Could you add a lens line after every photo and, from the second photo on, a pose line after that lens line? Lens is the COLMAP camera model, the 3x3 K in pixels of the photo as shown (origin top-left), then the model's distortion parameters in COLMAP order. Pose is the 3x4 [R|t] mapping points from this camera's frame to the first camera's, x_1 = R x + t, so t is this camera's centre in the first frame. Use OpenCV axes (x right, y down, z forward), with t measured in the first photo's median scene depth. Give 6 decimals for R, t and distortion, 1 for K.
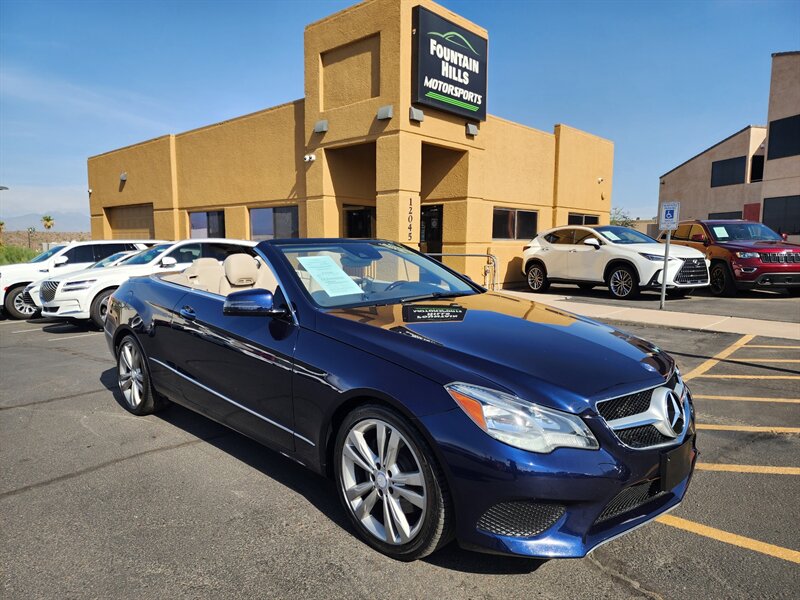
lens RADIAL K [[526.9, 0, 395.8], [0, 526.9, 304.4], [0, 0, 1]] dist [0.038322, -0.041522]
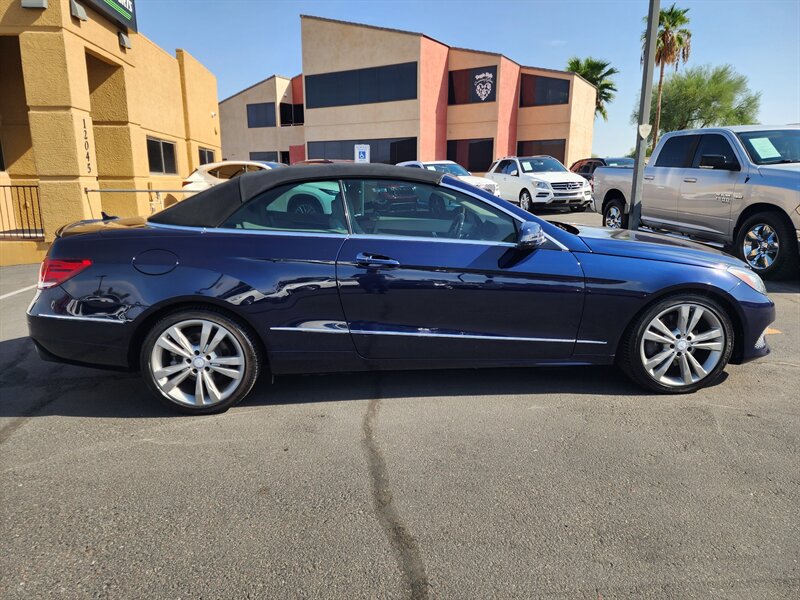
lens RADIAL K [[525.3, 0, 392.5], [0, 525.3, 296.4], [0, 0, 1]] dist [0.040258, -0.049024]
pose [[0.664925, -0.157904, 0.730028, -0.225346], [0.080971, 0.986876, 0.139709, -0.009179], [-0.742508, -0.033784, 0.668984, 0.088776]]
